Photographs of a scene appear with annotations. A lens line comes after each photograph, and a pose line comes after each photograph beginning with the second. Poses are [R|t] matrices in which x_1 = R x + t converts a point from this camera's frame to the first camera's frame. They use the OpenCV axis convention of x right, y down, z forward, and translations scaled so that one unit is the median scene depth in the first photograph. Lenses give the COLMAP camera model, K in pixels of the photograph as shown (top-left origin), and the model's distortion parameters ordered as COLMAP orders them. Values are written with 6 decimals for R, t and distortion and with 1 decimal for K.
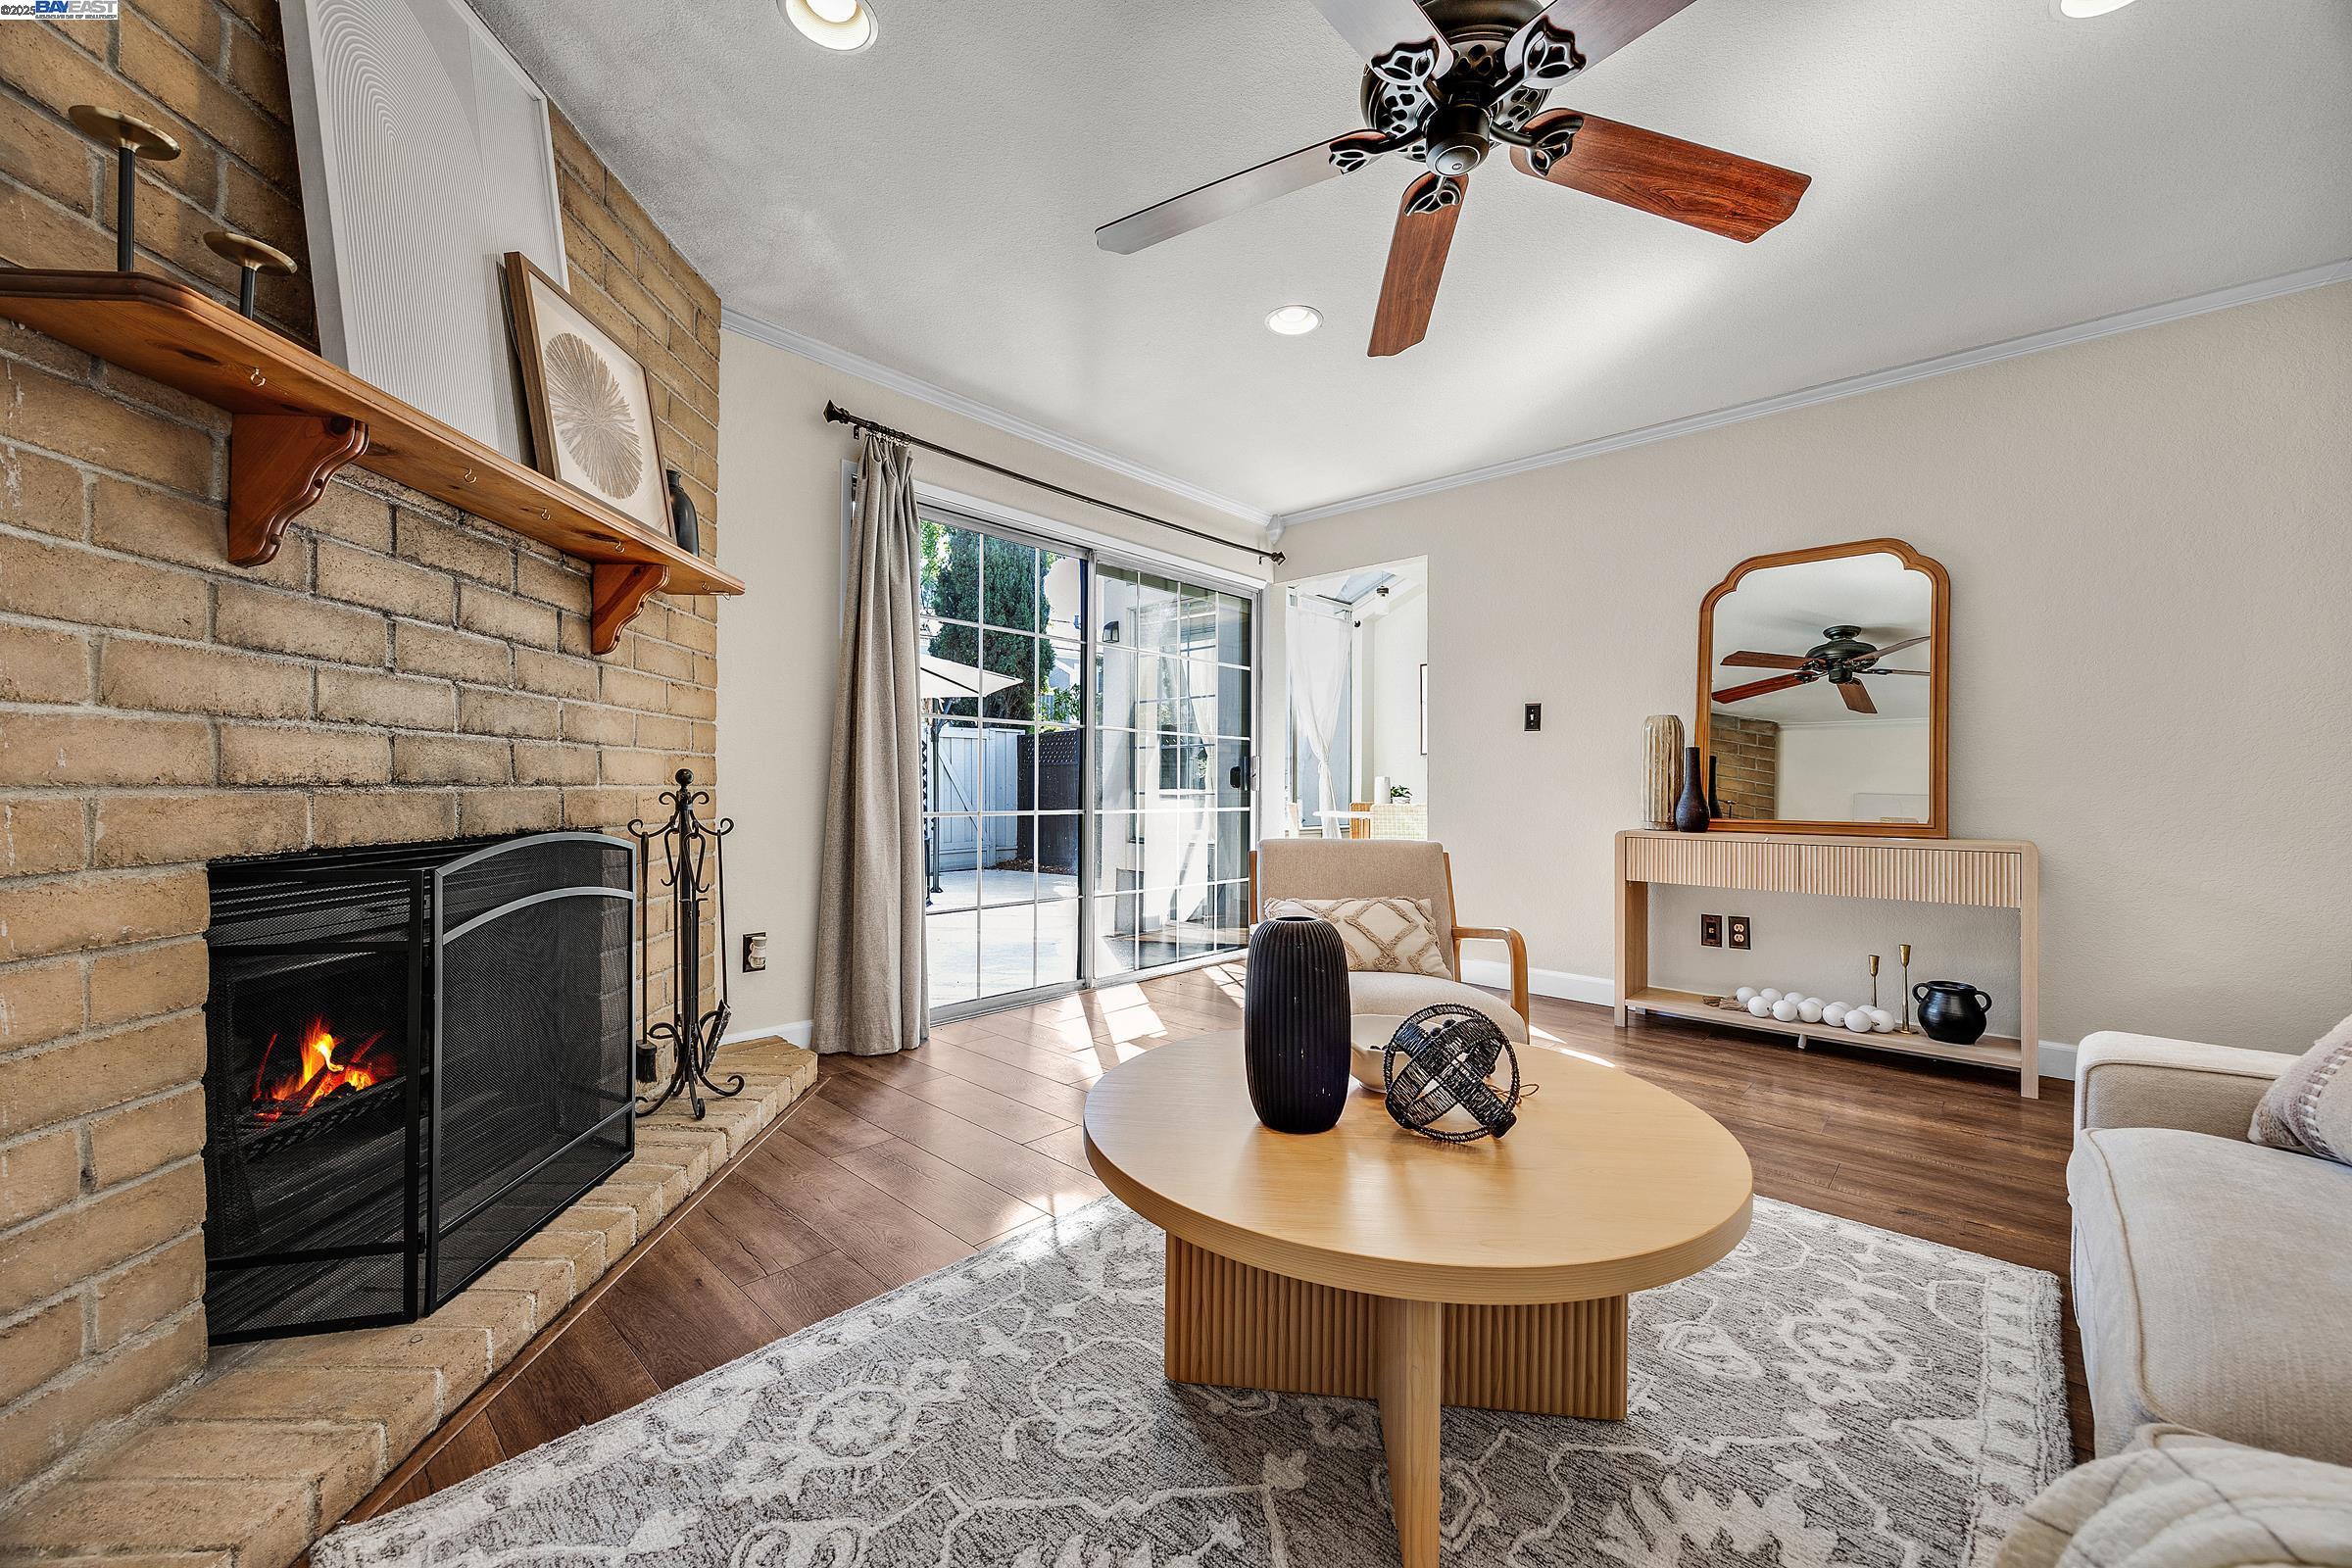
lens RADIAL K [[908.0, 0, 1176.0], [0, 908.0, 784.0], [0, 0, 1]] dist [0.000898, -0.000040]
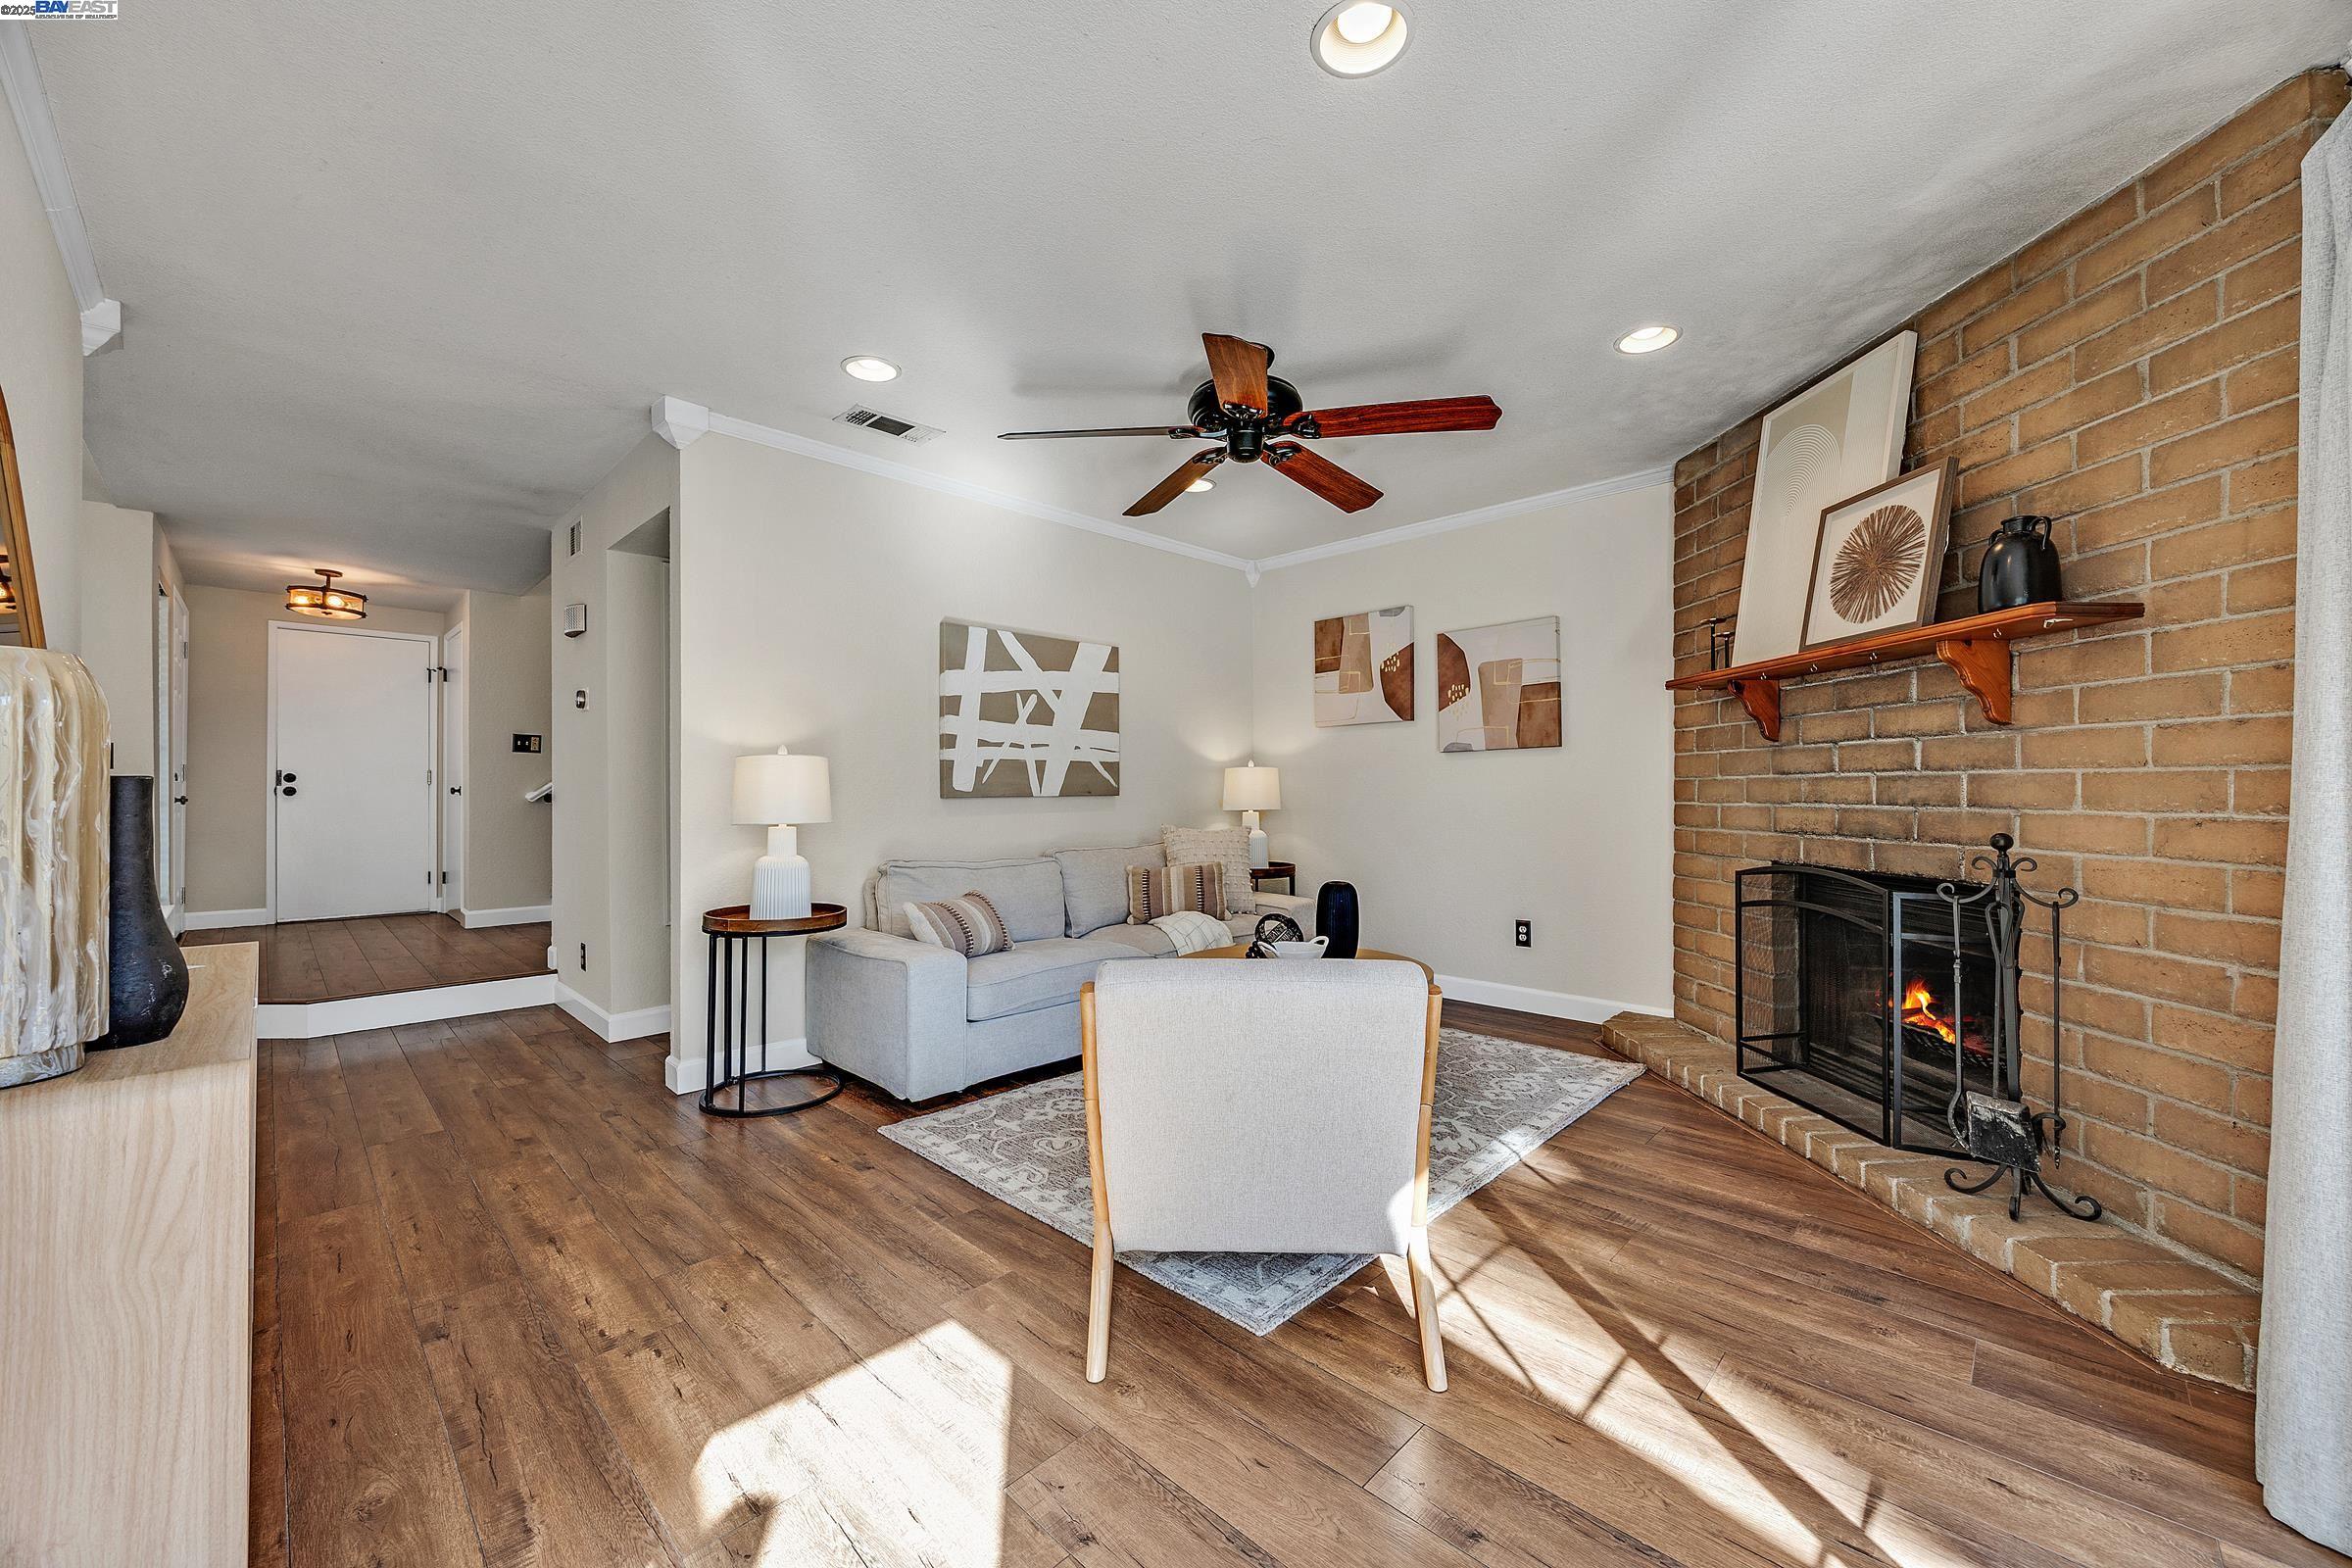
lens RADIAL K [[908.0, 0, 1176.0], [0, 908.0, 784.0], [0, 0, 1]] dist [0.000898, -0.000040]
pose [[-0.998930, -0.003100, 0.046137, 0.421480], [-0.003352, 0.999980, -0.005372, -0.096340], [-0.046120, -0.005521, -0.998921, 3.187604]]
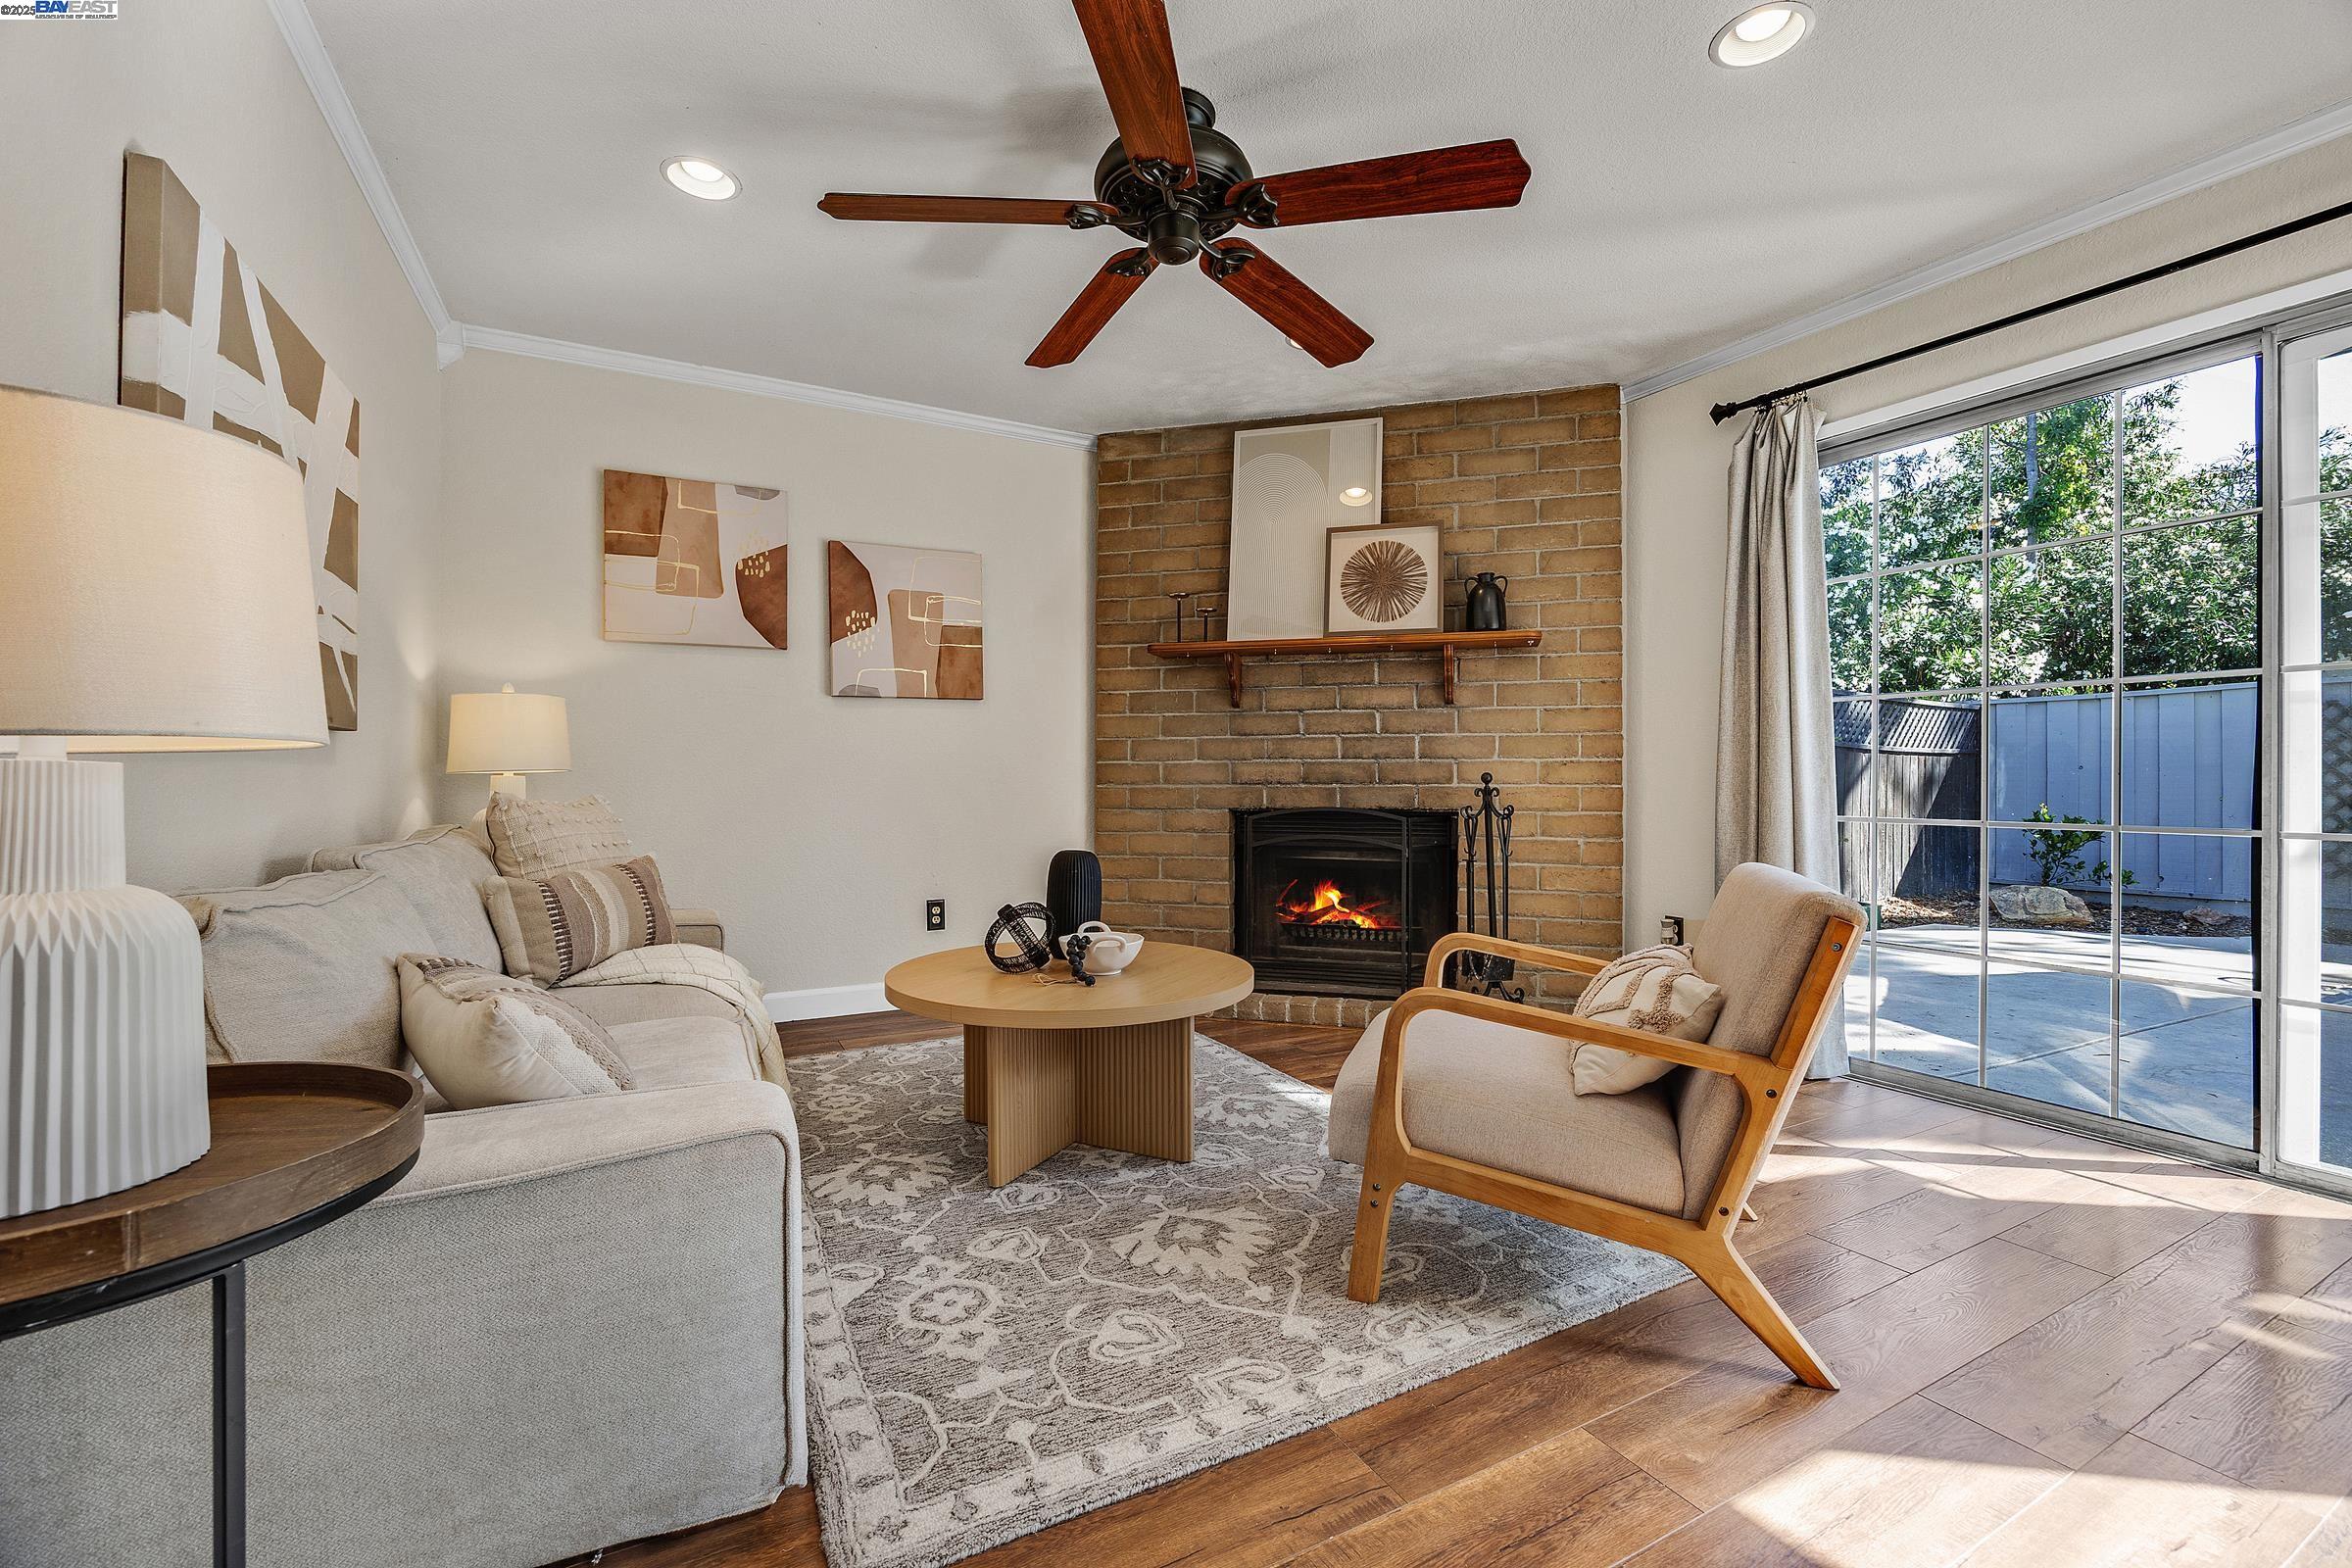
lens RADIAL K [[989.5, 0, 1176.0], [0, 989.5, 784.0], [0, 0, 1]] dist [-0.007693, -0.000085]
pose [[-0.342921, -0.003375, -0.939358, 1.817935], [-0.003057, 0.999992, -0.002477, 0.011765], [0.939359, 0.002022, -0.342929, 1.729049]]
